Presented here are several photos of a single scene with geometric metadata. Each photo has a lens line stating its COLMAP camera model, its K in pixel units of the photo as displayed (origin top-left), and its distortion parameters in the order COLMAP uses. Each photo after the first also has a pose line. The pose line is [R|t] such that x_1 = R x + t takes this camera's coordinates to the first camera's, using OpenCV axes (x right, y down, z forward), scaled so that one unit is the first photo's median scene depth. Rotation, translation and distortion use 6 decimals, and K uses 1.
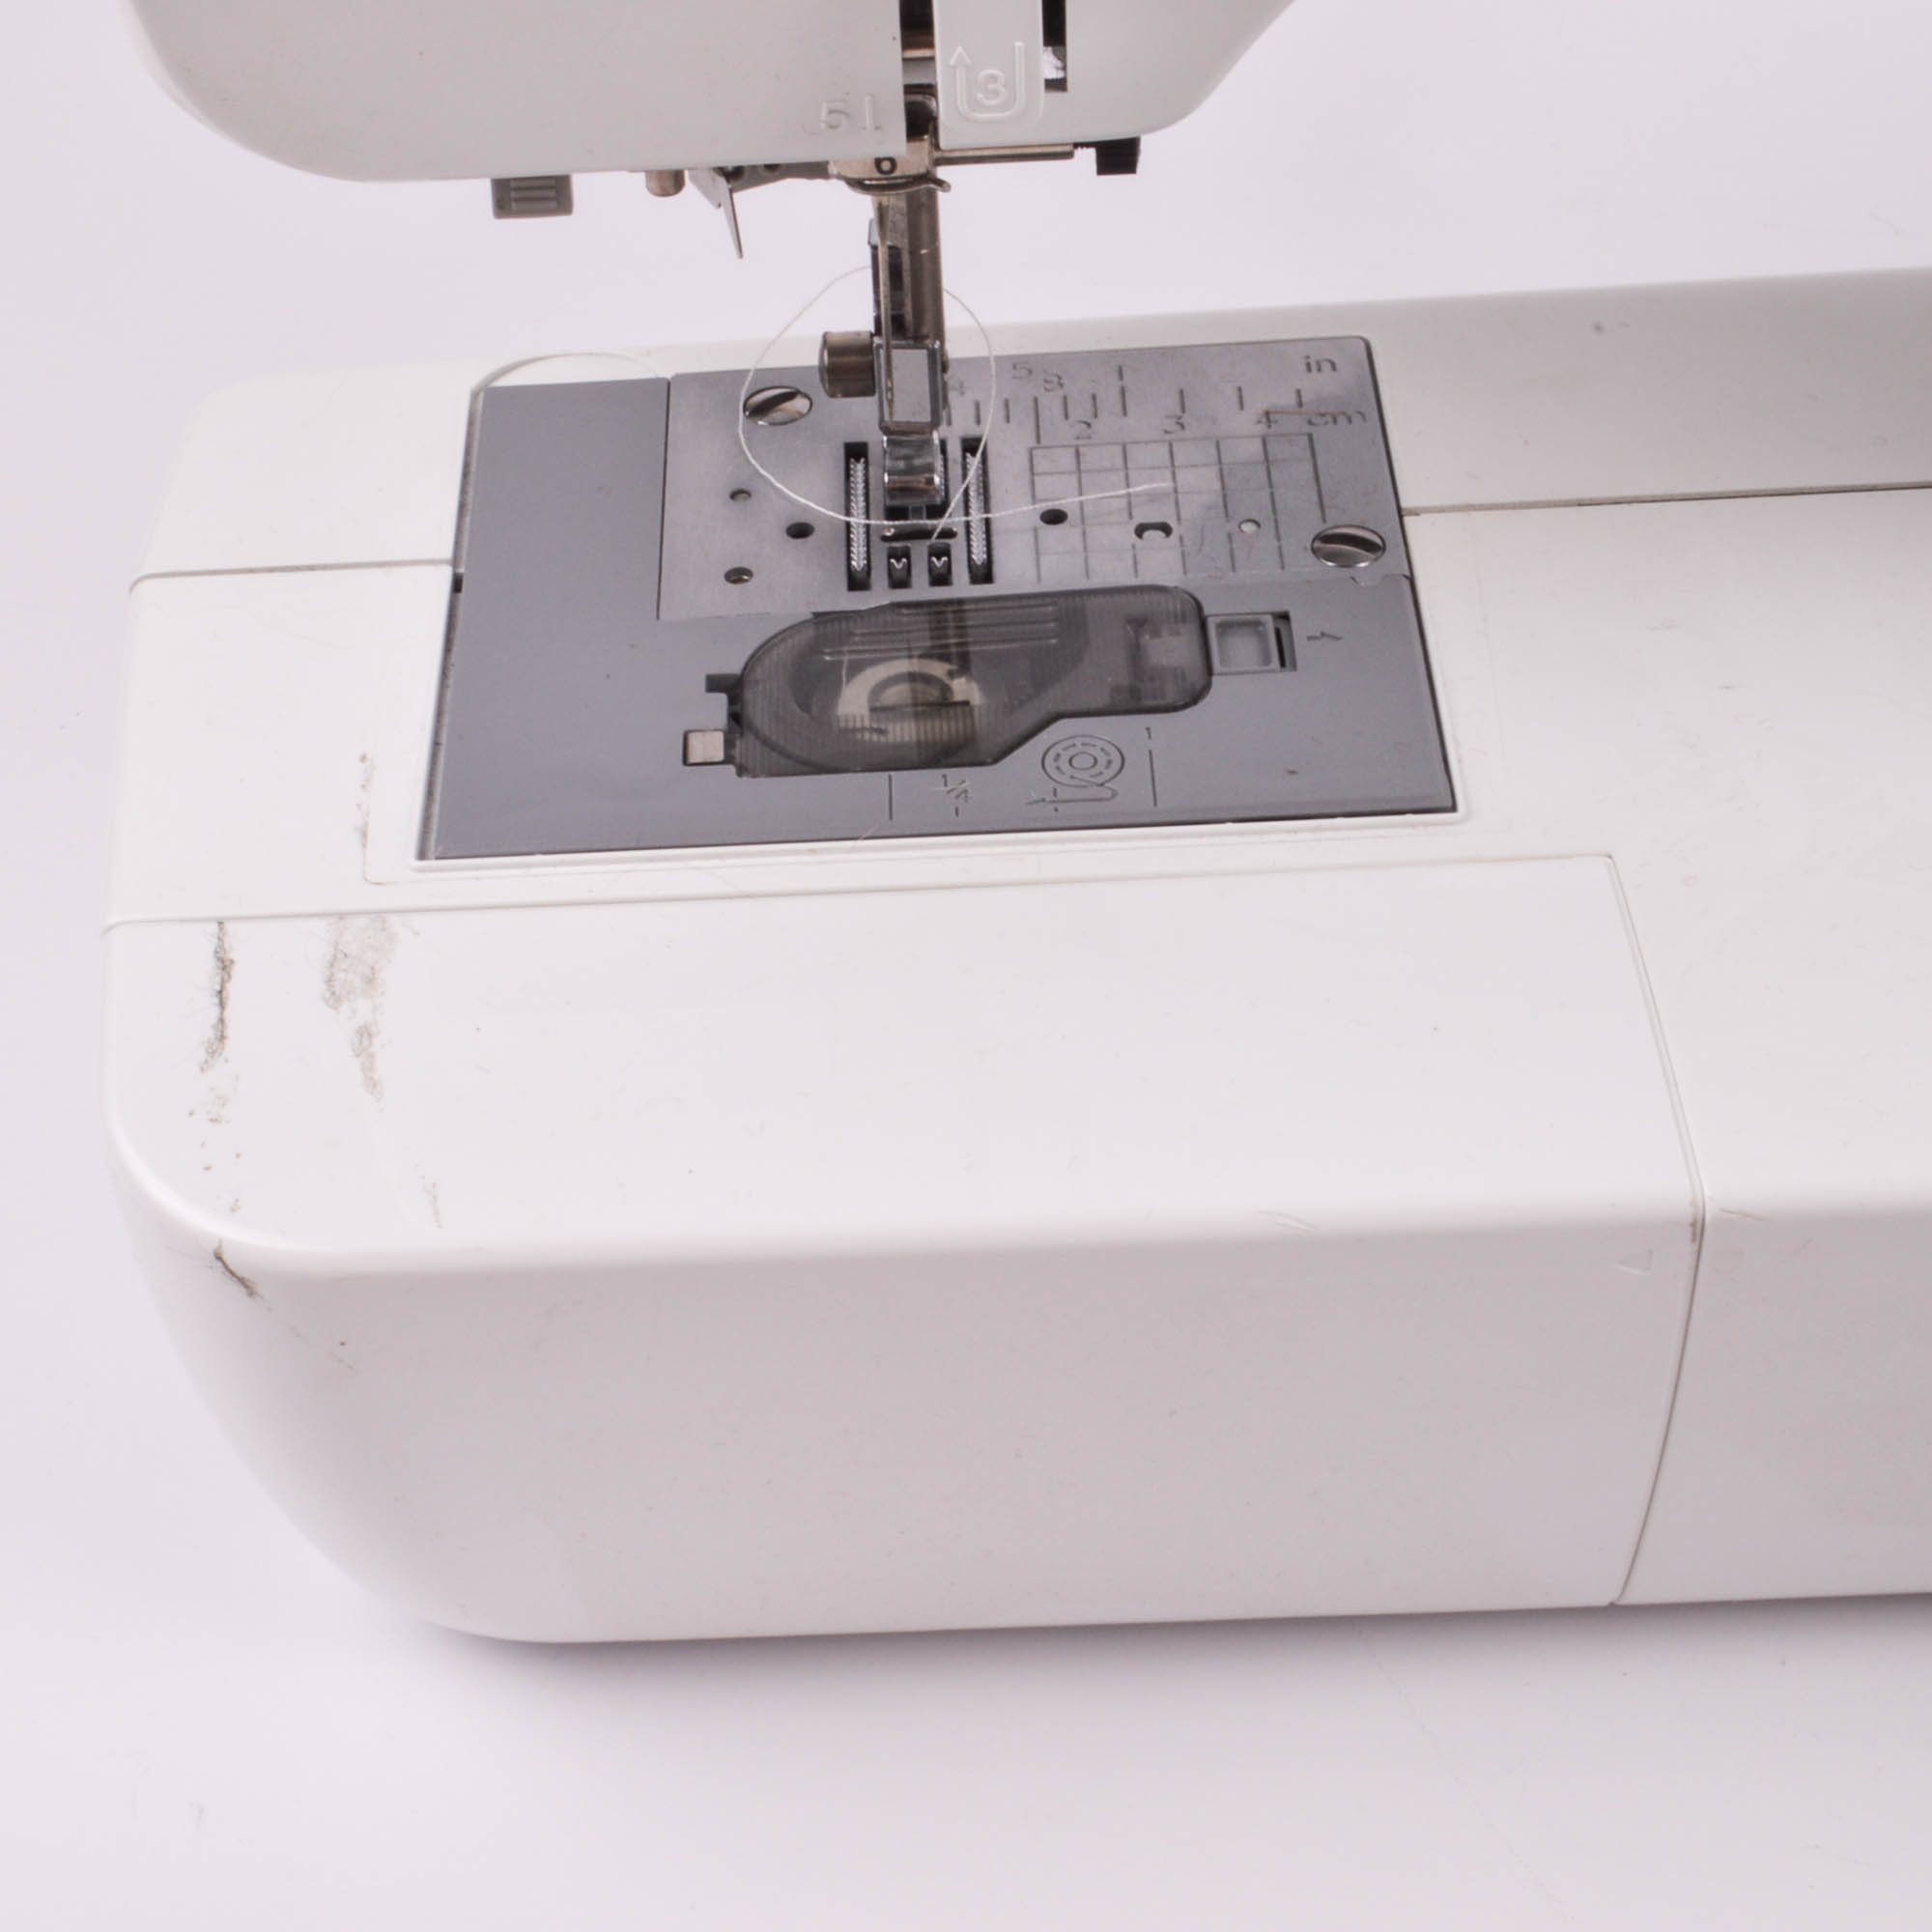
lens RADIAL K [[4894.9, 0, 966.0], [0, 4894.9, 966.0], [0, 0, 1]] dist [0.618285, -24.068272]
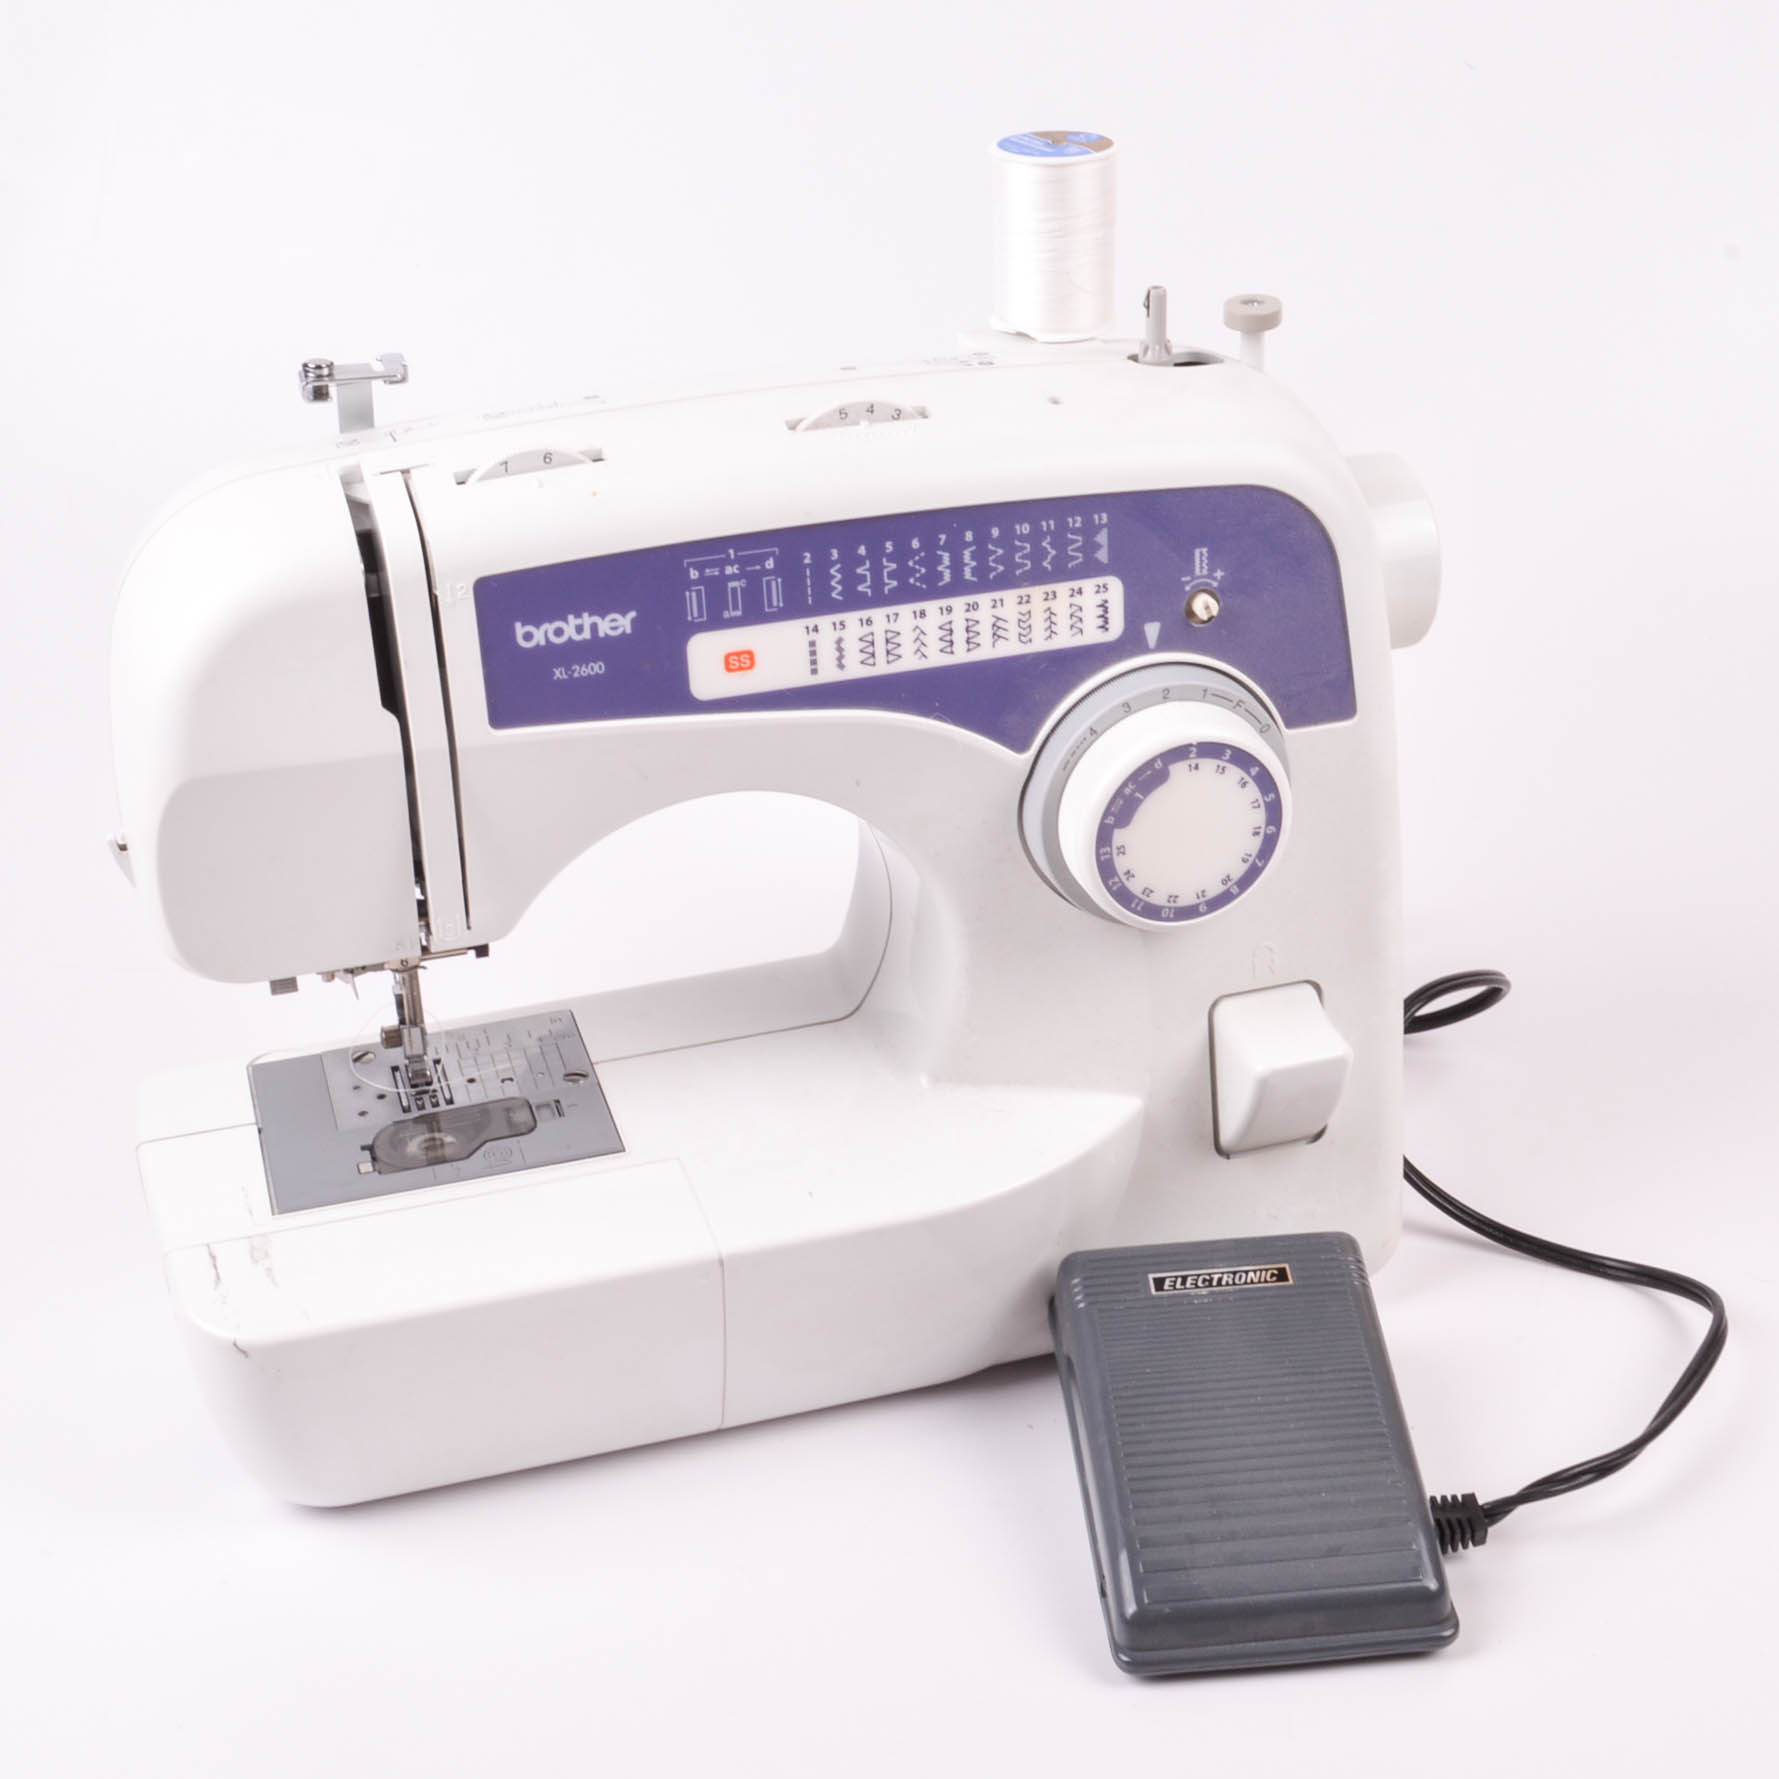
lens RADIAL K [[2621.8, 0, 889.5], [0, 2621.8, 889.5], [0, 0, 1]] dist [-0.126043, -0.009591]
pose [[0.969349, -0.105727, 0.221776, -0.072218], [0.146598, 0.973274, -0.176770, 0.105490], [-0.197159, 0.203864, 0.958941, -0.529658]]
